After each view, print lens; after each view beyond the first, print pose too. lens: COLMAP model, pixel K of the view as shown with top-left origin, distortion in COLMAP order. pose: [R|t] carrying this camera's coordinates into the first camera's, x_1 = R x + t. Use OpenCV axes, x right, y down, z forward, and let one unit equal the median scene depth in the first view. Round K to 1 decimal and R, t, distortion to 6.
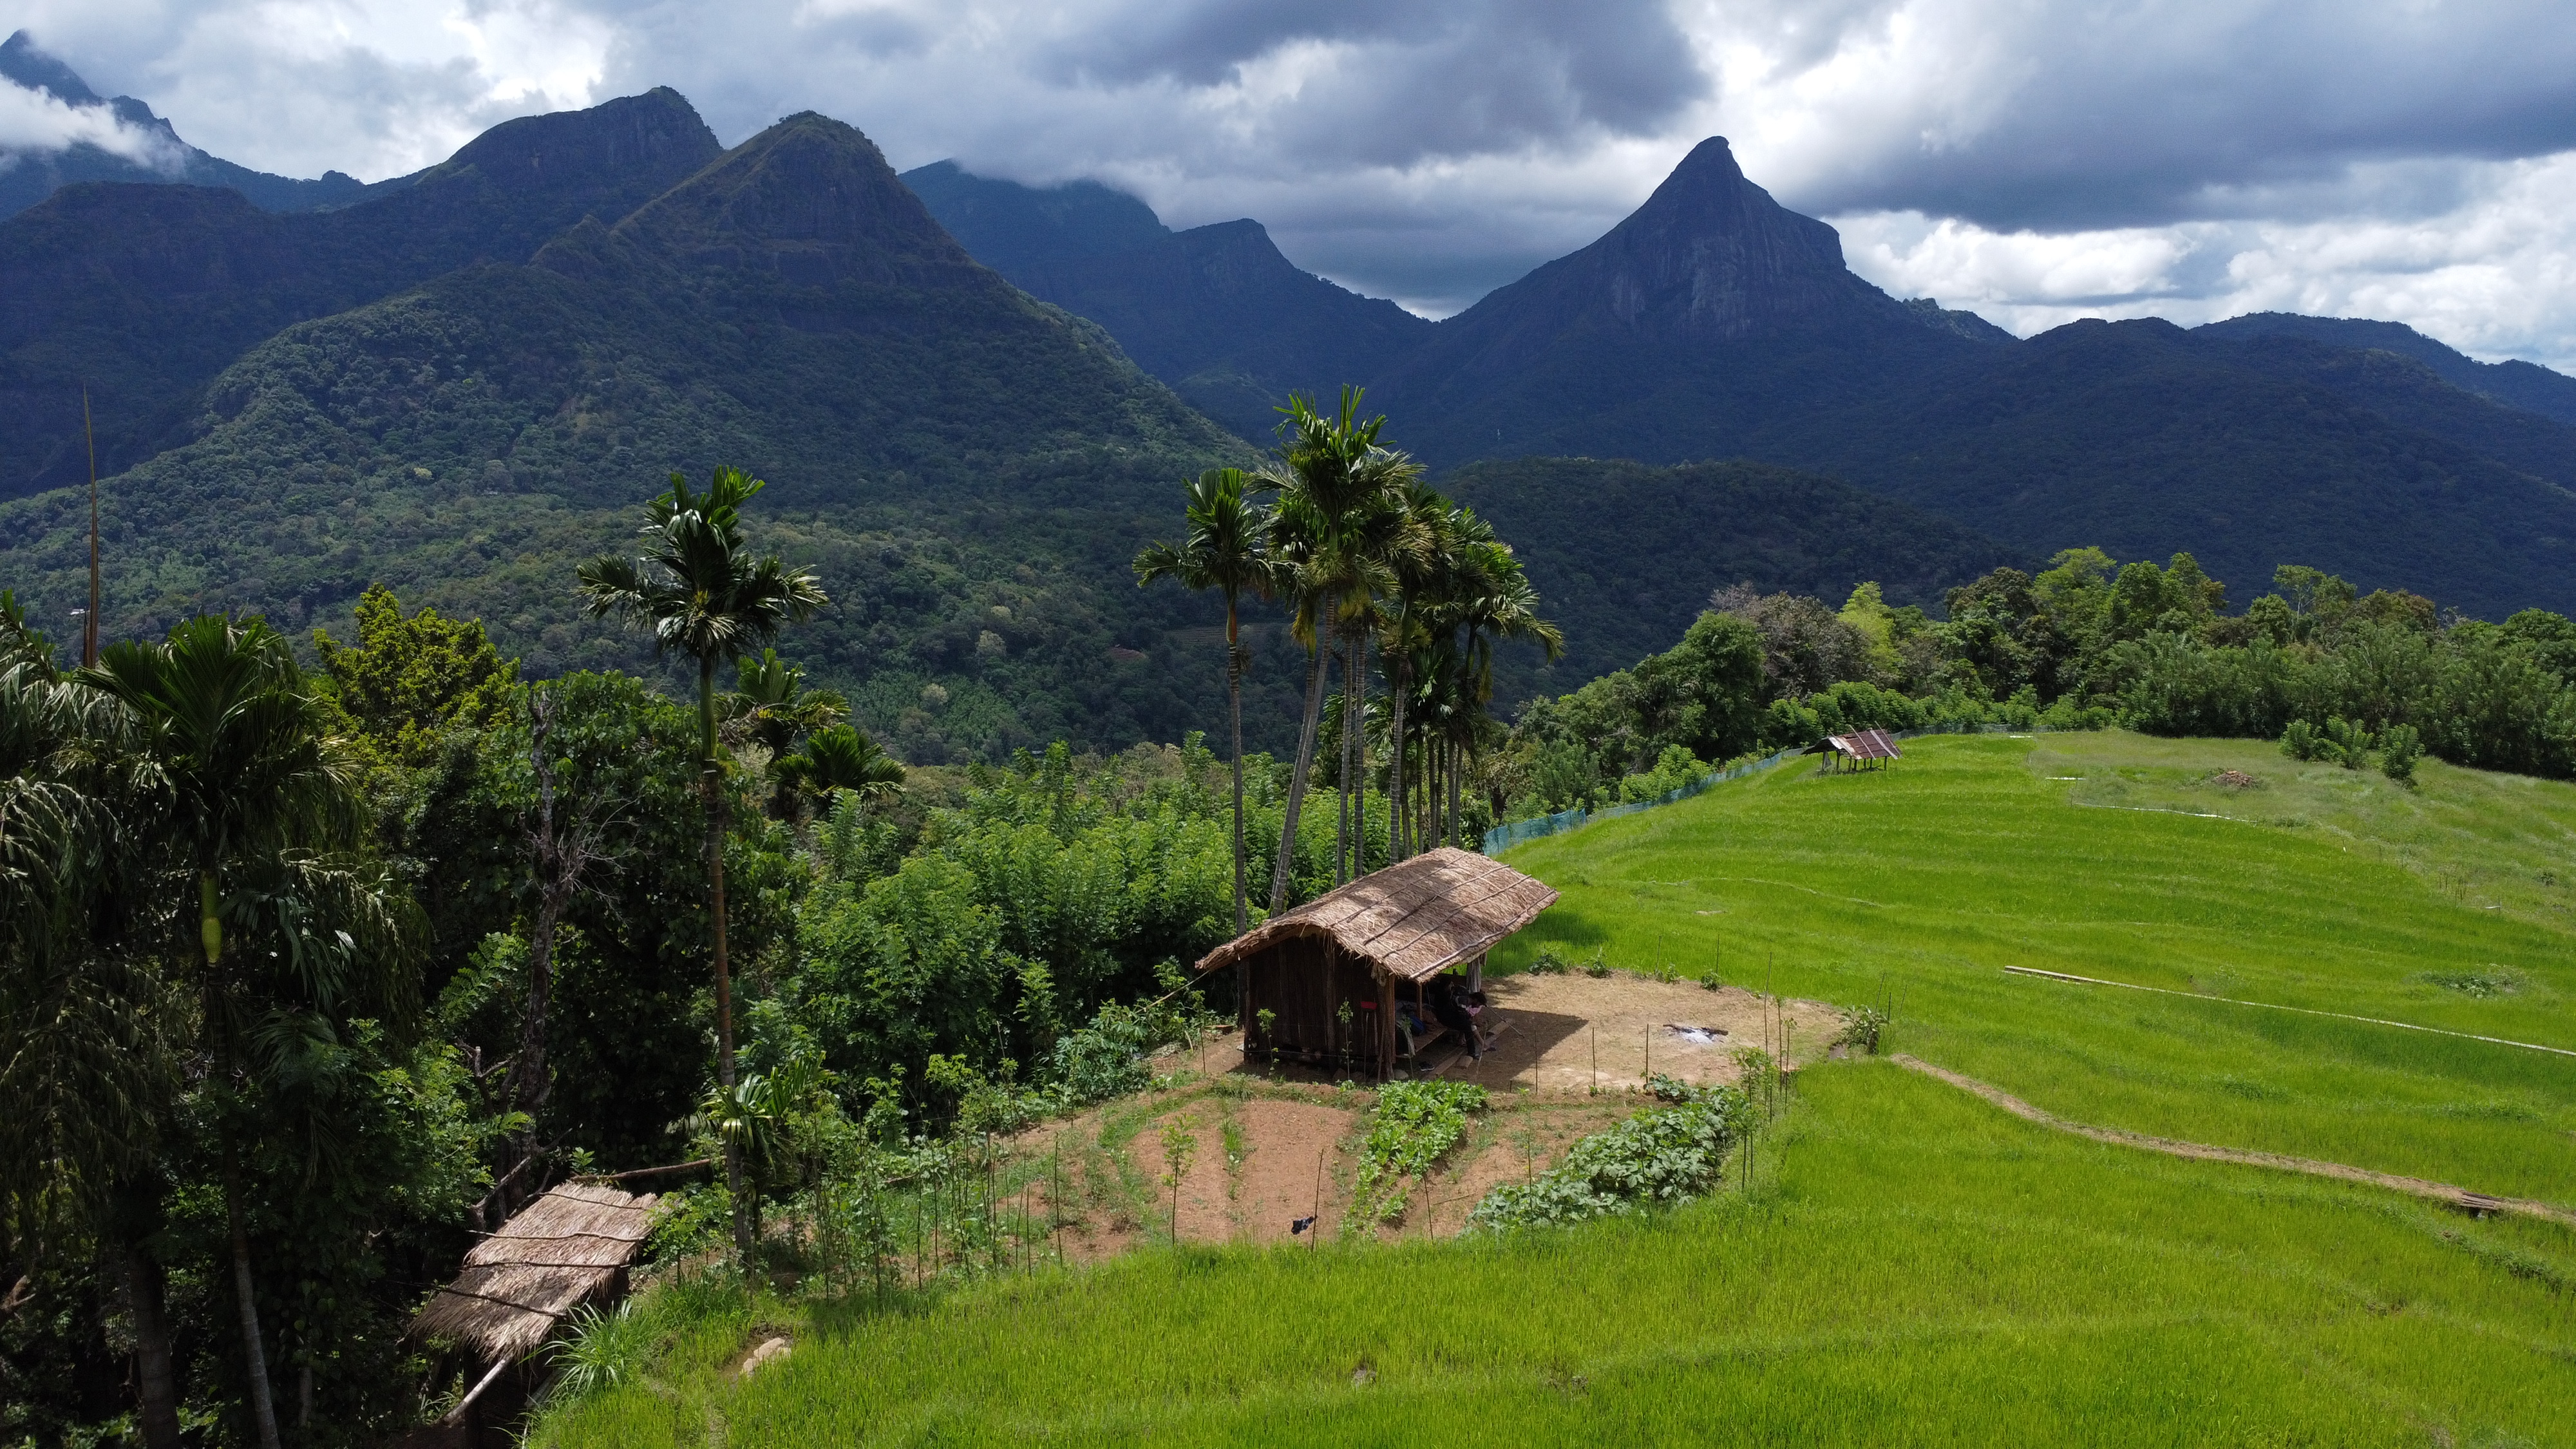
lens RADIAL K [[1869.2, 0, 1287.1], [0, 1869.2, 723.9], [0, 0, 1]] dist [-0.026191, -0.013500]
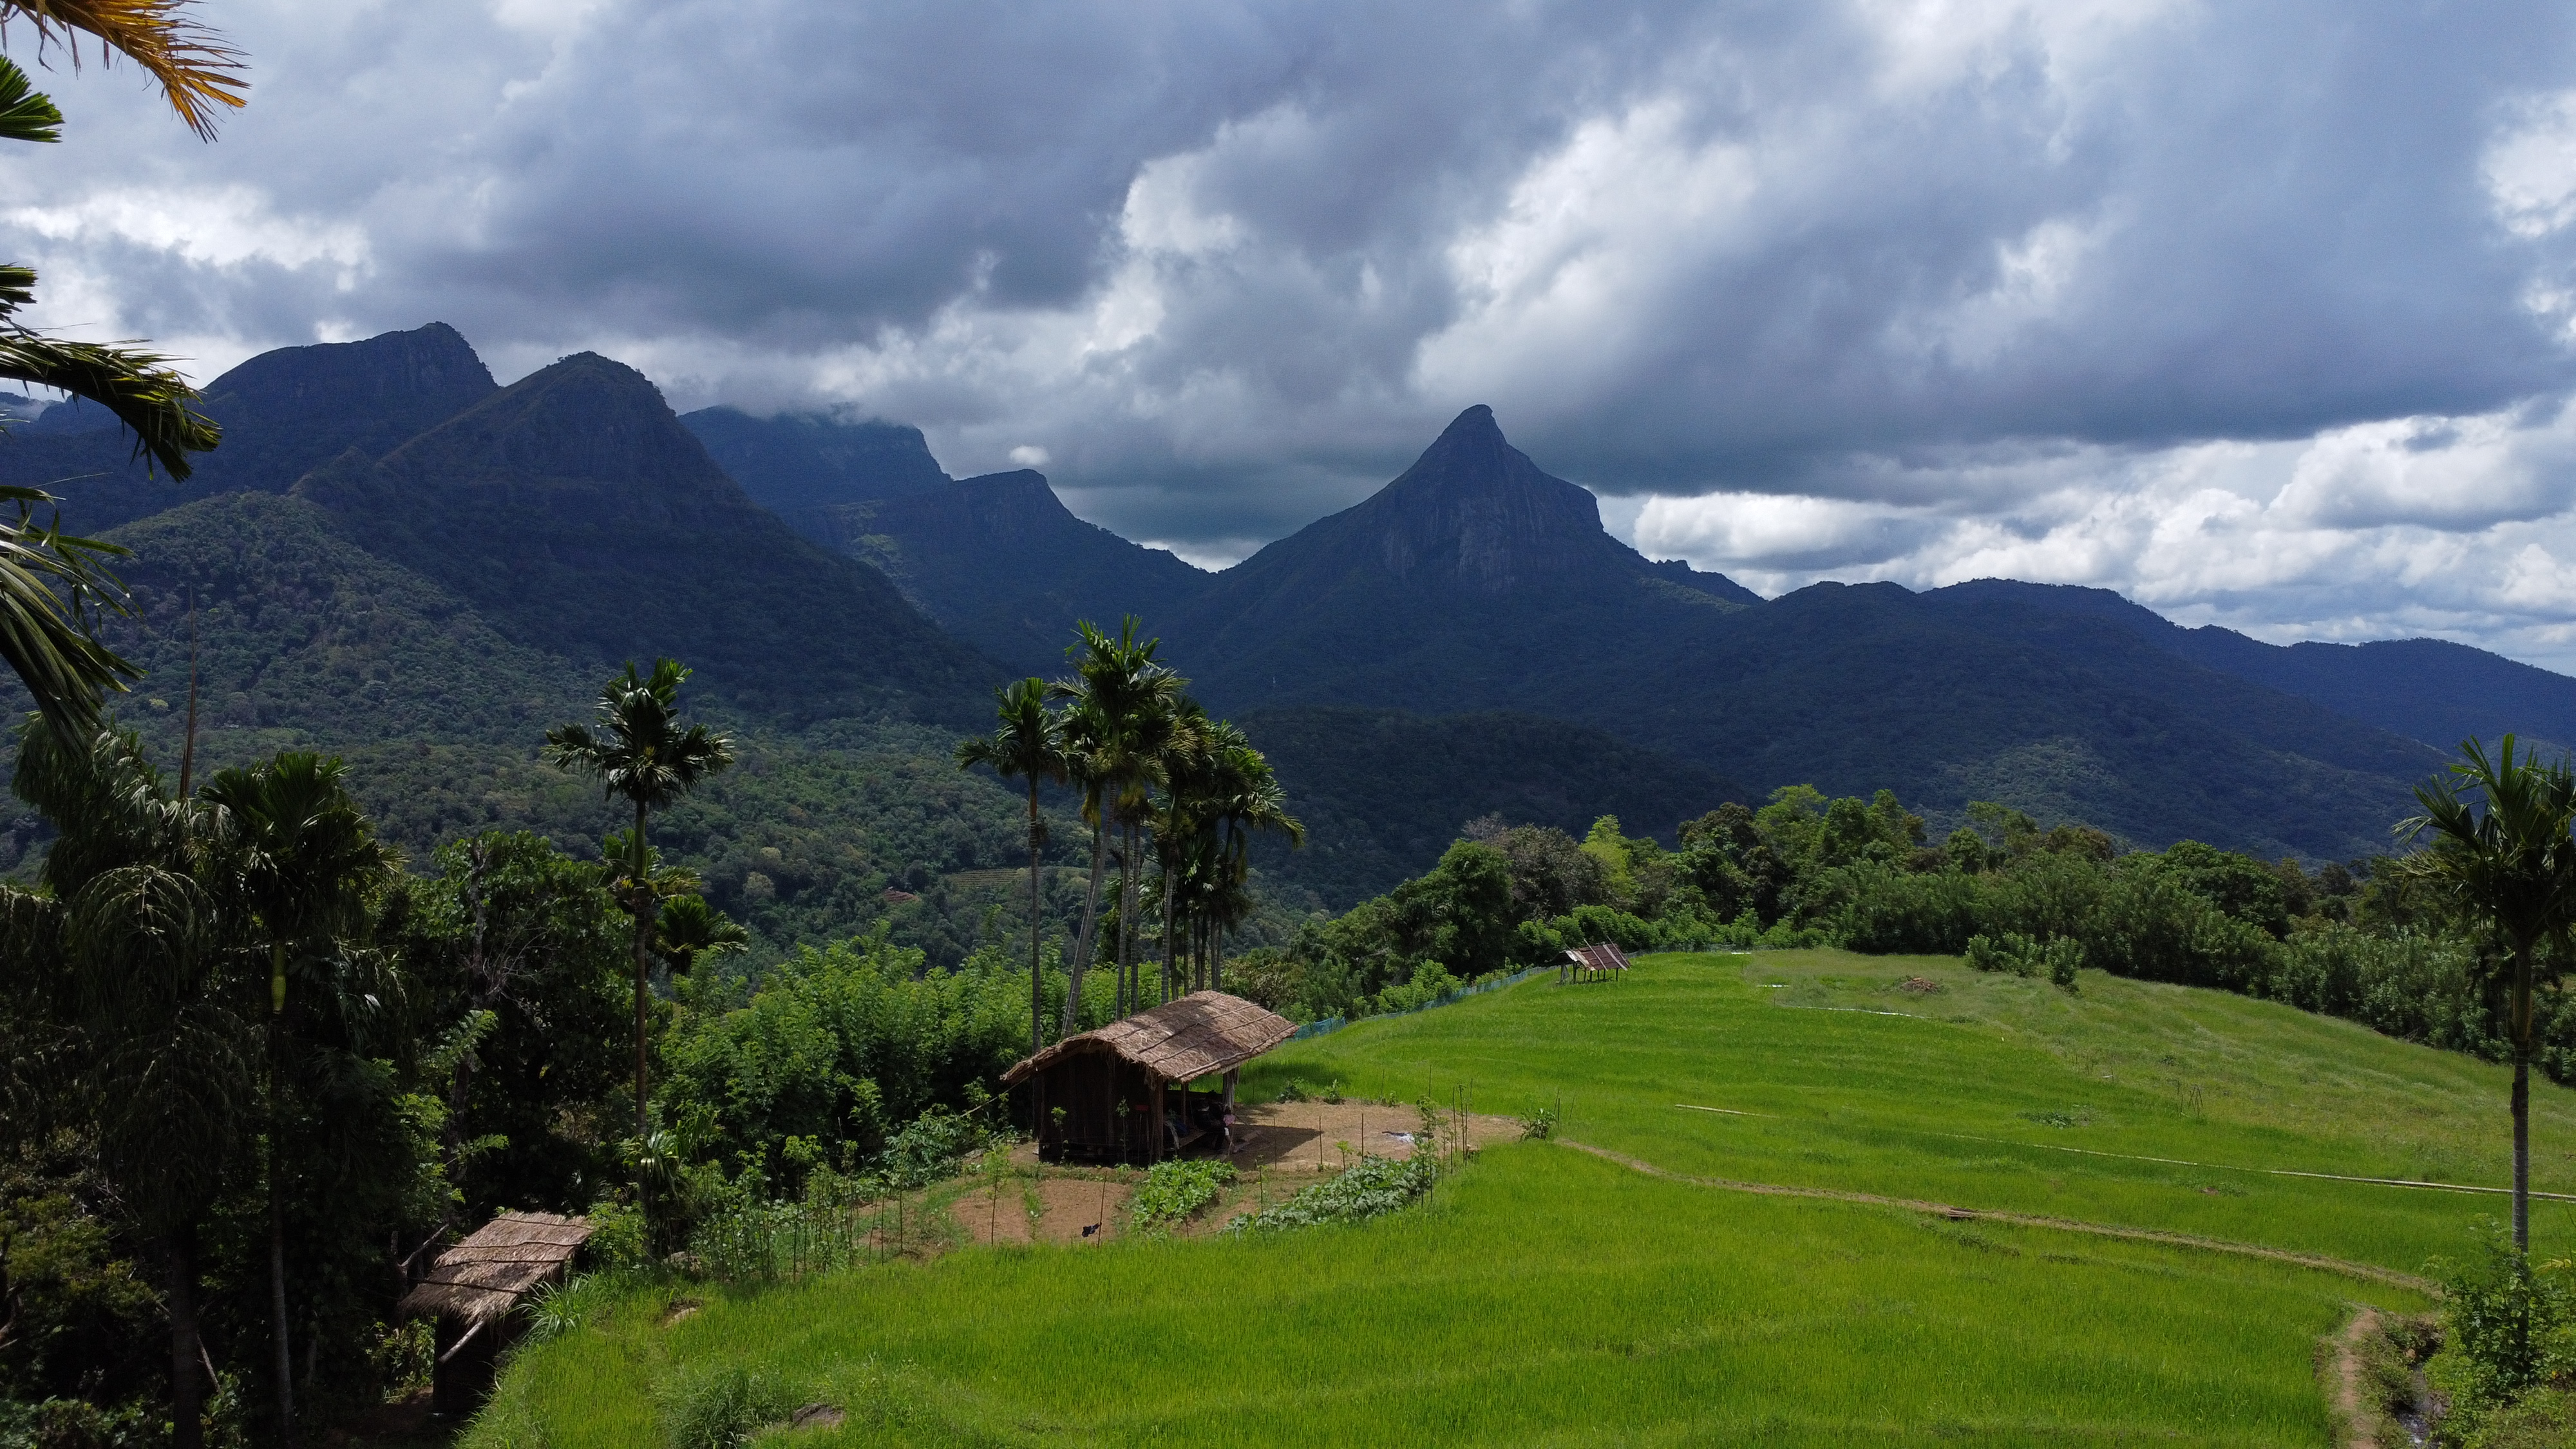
lens RADIAL K [[1869.2, 0, 1287.4], [0, 1869.2, 726.5], [0, 0, 1]] dist [-0.026191, -0.013500]
pose [[0.992898, 0.012036, 0.118355, -0.003822], [0.003377, 0.991616, -0.129172, 0.023254], [-0.118918, 0.128655, 0.984534, -0.099758]]
